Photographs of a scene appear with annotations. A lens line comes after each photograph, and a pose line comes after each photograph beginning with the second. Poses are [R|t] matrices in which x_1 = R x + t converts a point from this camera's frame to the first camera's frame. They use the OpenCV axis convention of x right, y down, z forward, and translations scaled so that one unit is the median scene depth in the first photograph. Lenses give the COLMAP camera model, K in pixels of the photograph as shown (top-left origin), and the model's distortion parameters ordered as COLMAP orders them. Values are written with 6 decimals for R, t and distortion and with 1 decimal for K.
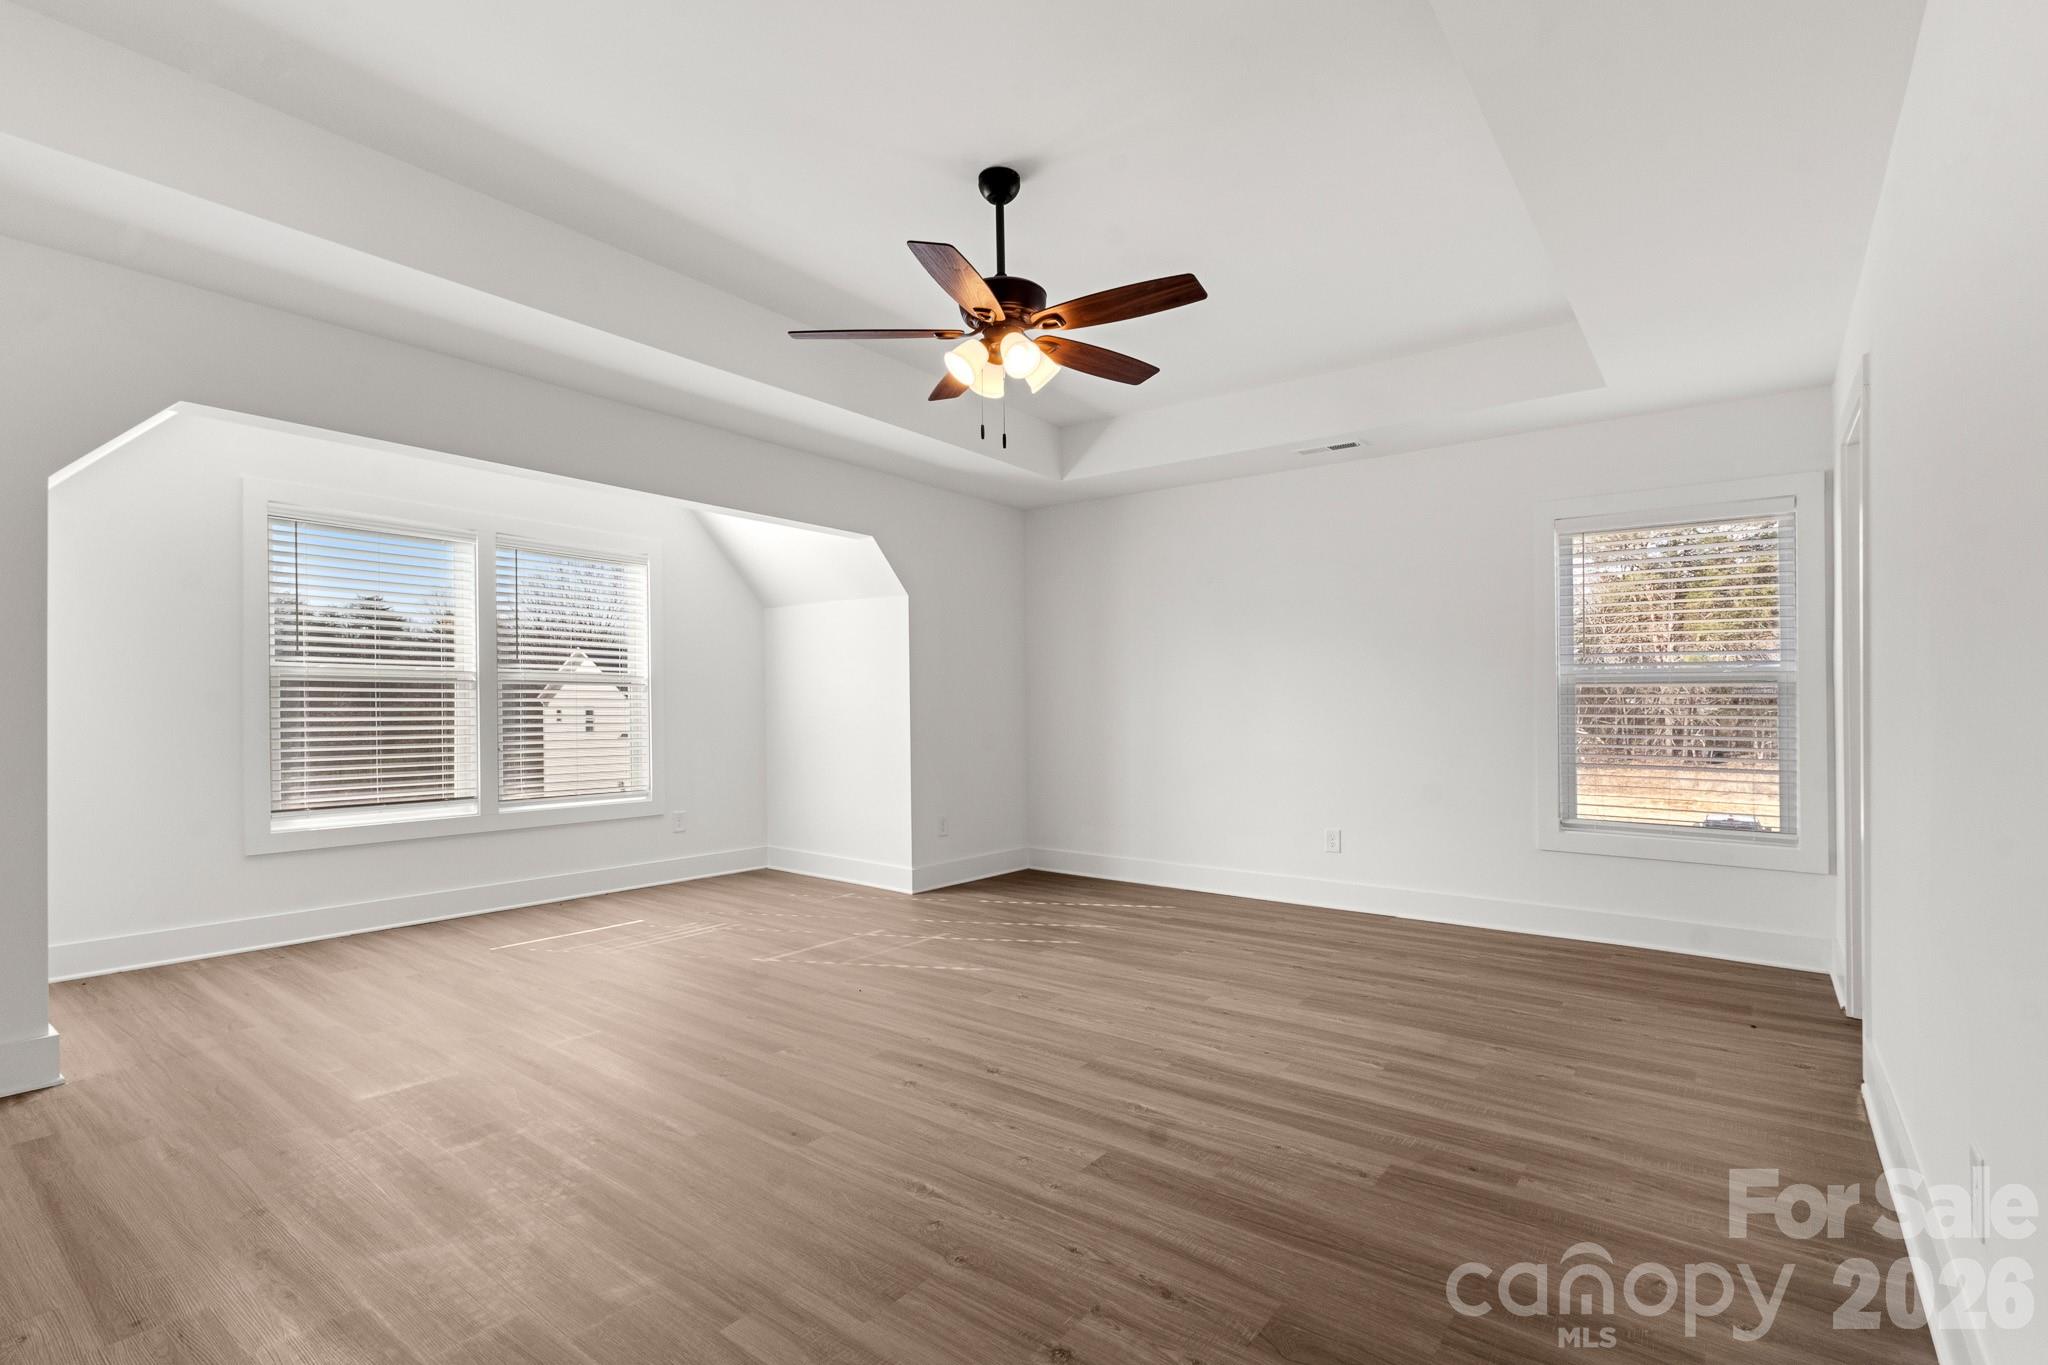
lens RADIAL K [[953.9, 0, 1025.1], [0, 953.9, 690.4], [0, 0, 1]] dist [-0.000213, 0.001191]
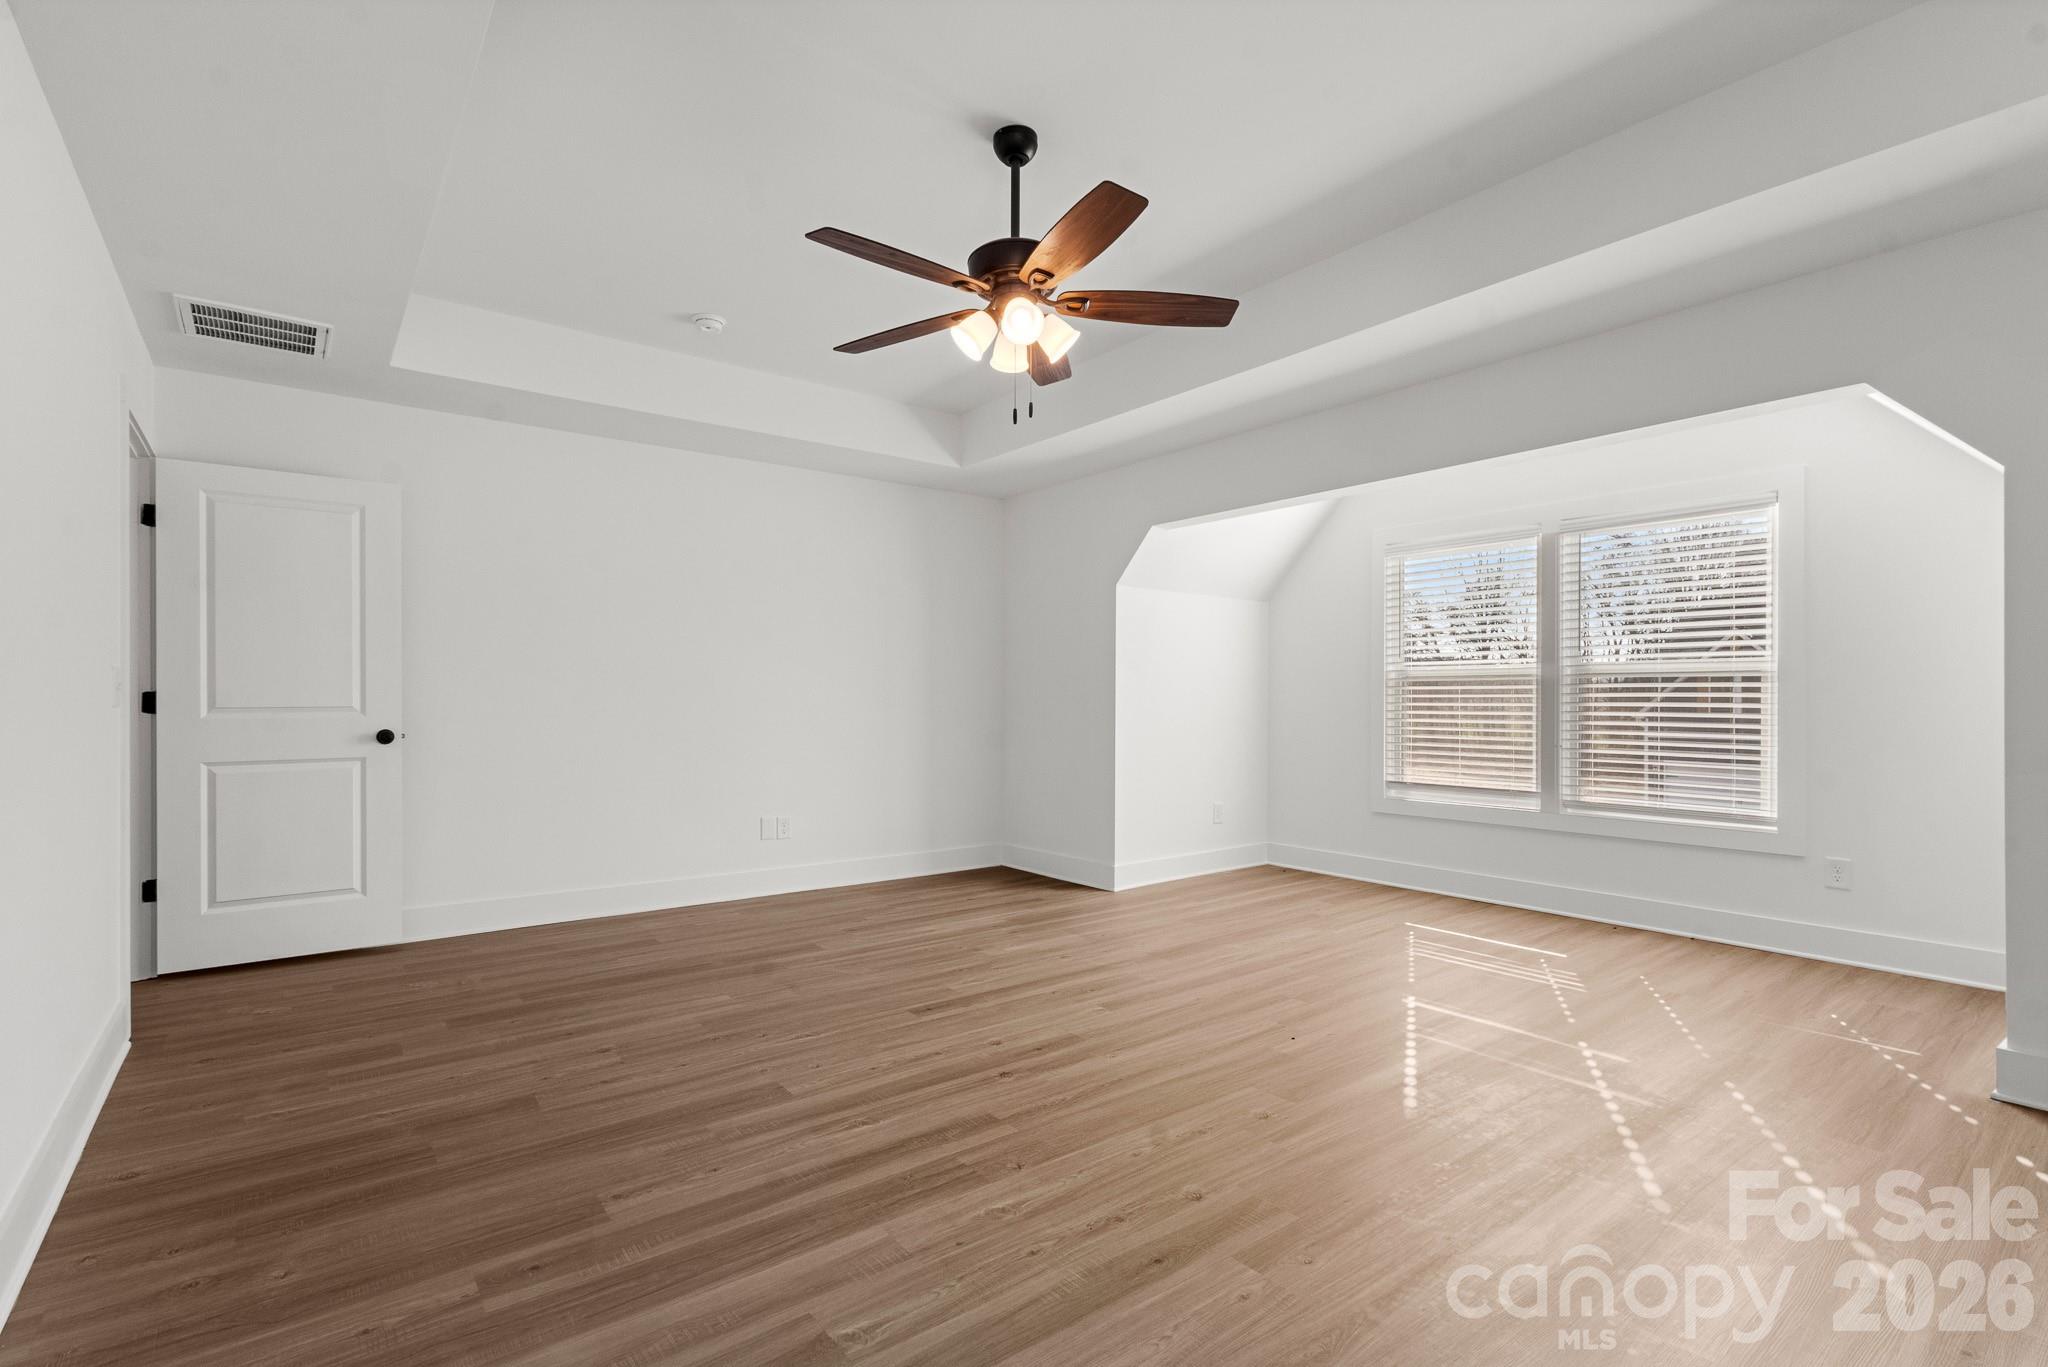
lens RADIAL K [[953.9, 0, 1022.6], [0, 953.9, 697.5], [0, 0, 1]] dist [-0.000213, 0.001191]
pose [[-0.260432, -0.004674, -0.965481, 0.979281], [0.014325, 0.999859, -0.008705, 0.024349], [0.965386, -0.016098, -0.260328, 1.382062]]
